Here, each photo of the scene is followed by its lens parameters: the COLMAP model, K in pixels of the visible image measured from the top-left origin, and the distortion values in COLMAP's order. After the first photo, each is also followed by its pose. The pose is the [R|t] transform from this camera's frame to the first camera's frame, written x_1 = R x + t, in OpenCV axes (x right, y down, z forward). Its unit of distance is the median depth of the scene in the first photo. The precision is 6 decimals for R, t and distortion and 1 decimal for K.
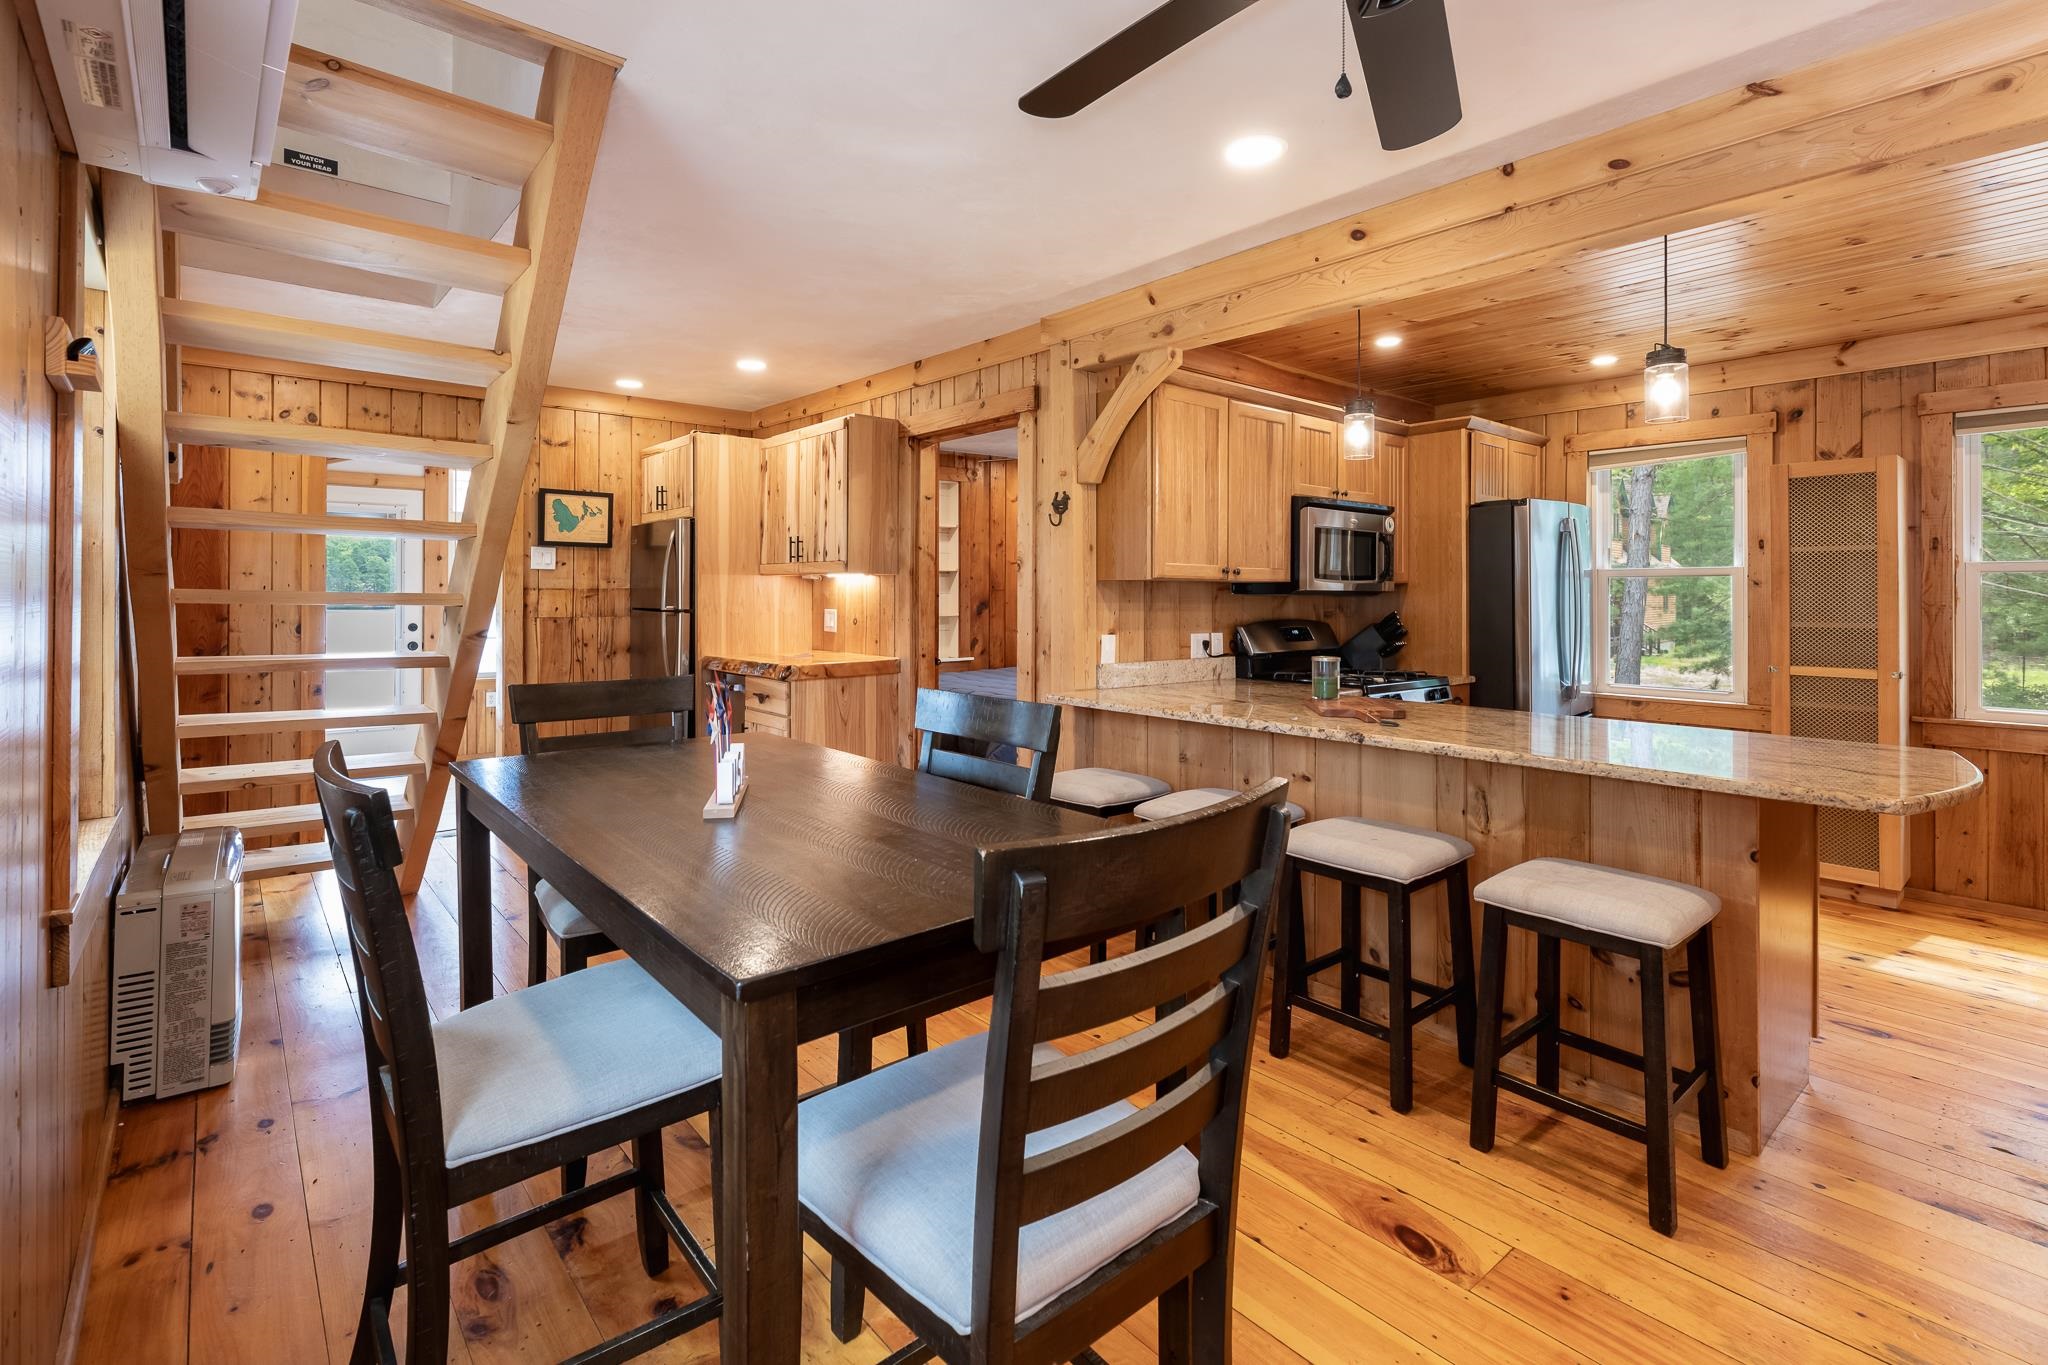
lens RADIAL K [[947.5, 0, 976.2], [0, 947.5, 587.4], [0, 0, 1]] dist [-0.001425, -0.000061]
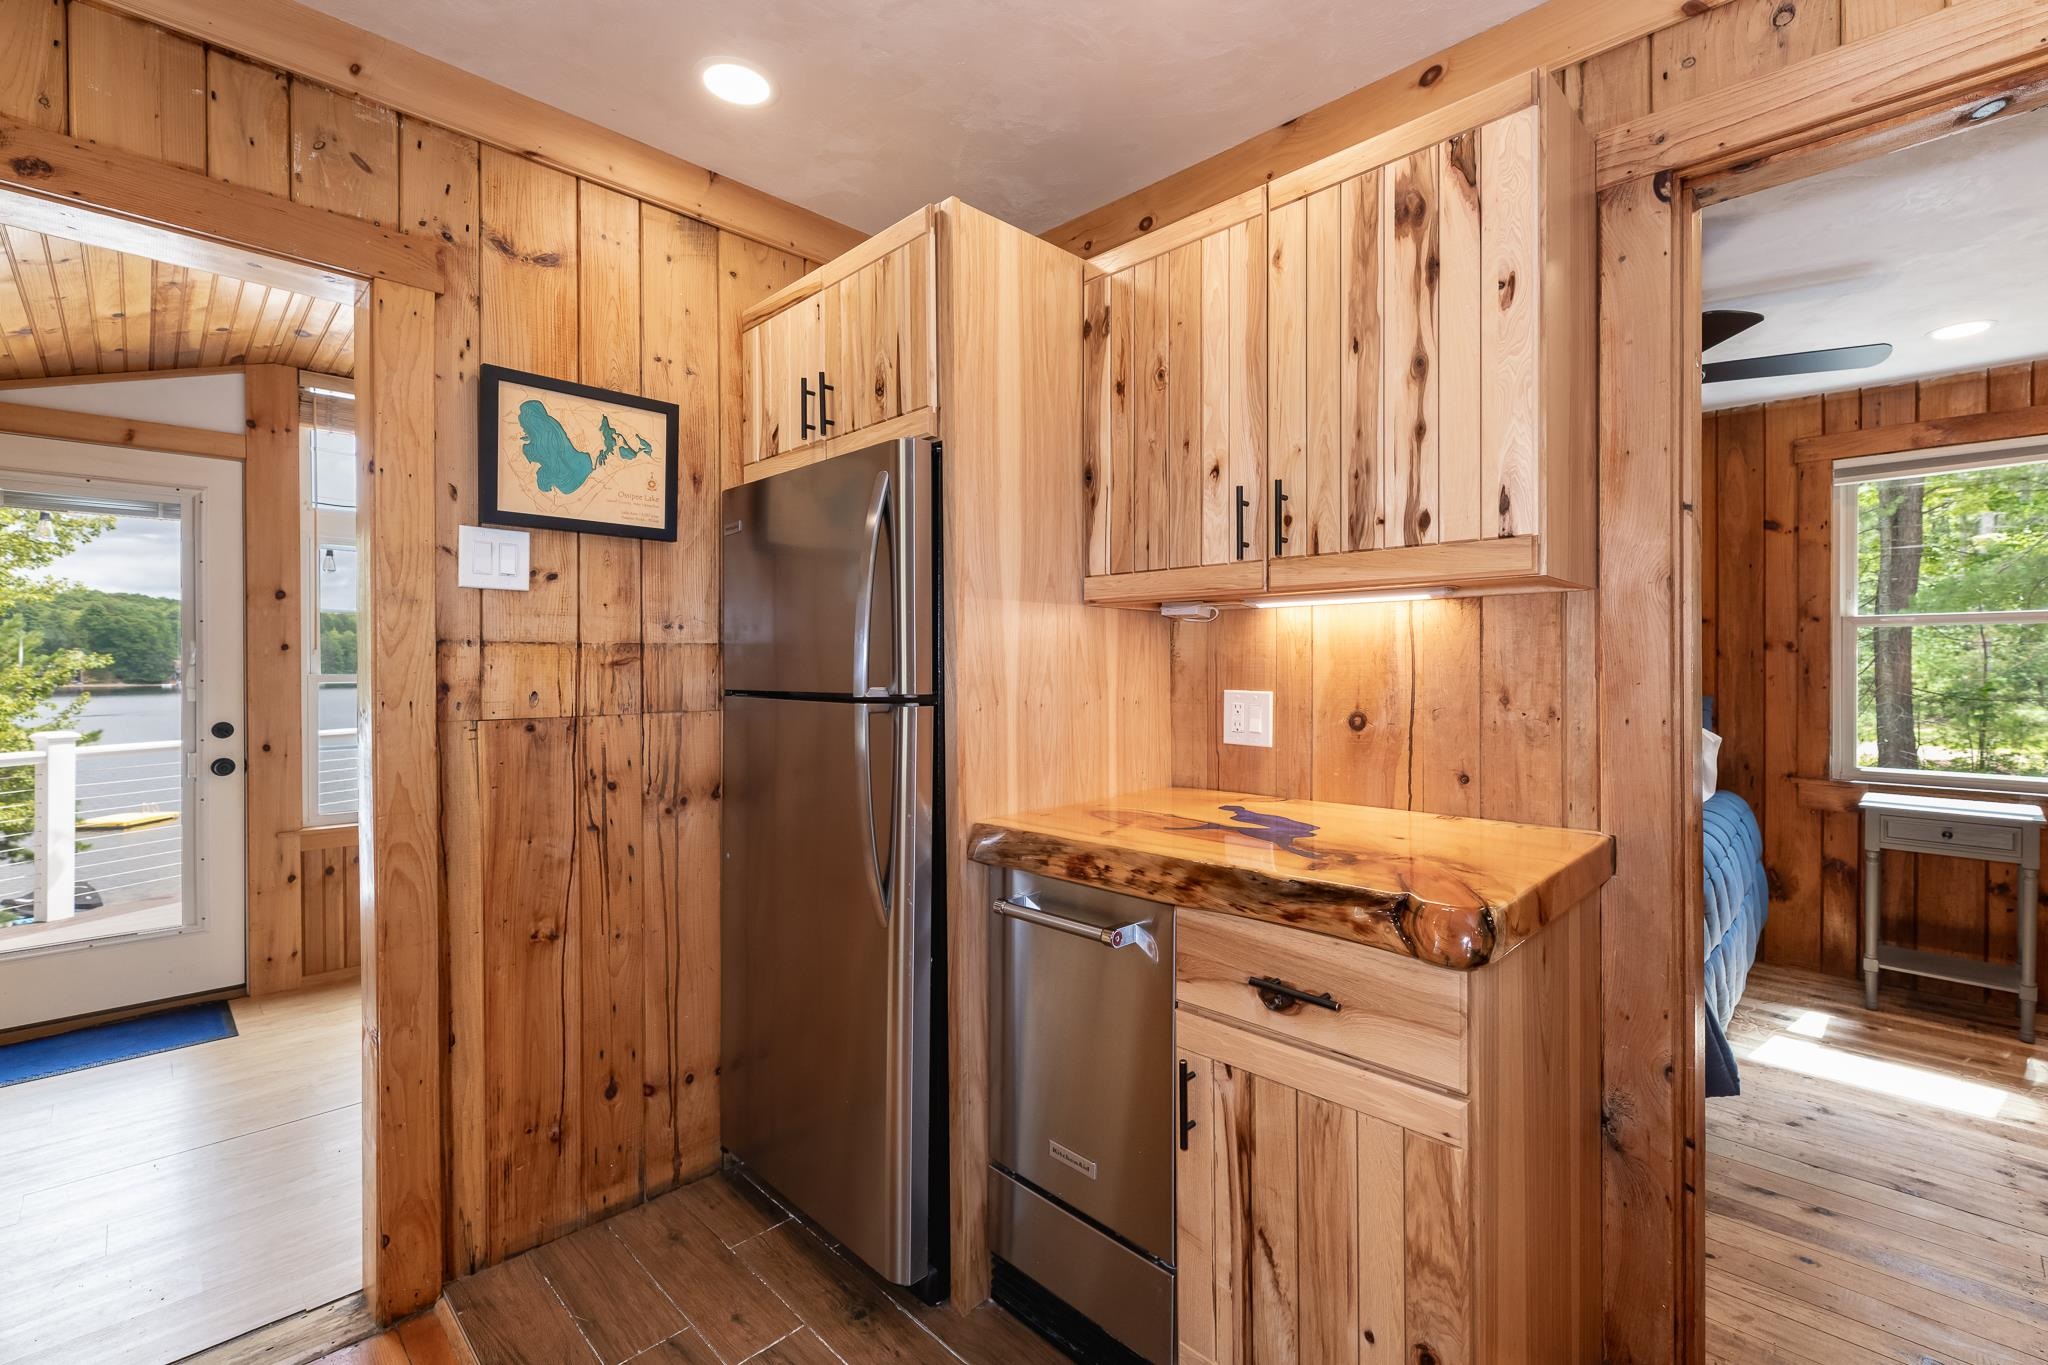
lens RADIAL K [[876.1, 0, 1031.4], [0, 876.1, 676.1], [0, 0, 1]] dist [-0.010223, 0.001182]
pose [[0.992844, -0.006853, 0.119221, -0.284175], [0.005099, 0.999874, 0.015008, 0.010616], [-0.119309, -0.014292, 0.992754, 0.623653]]
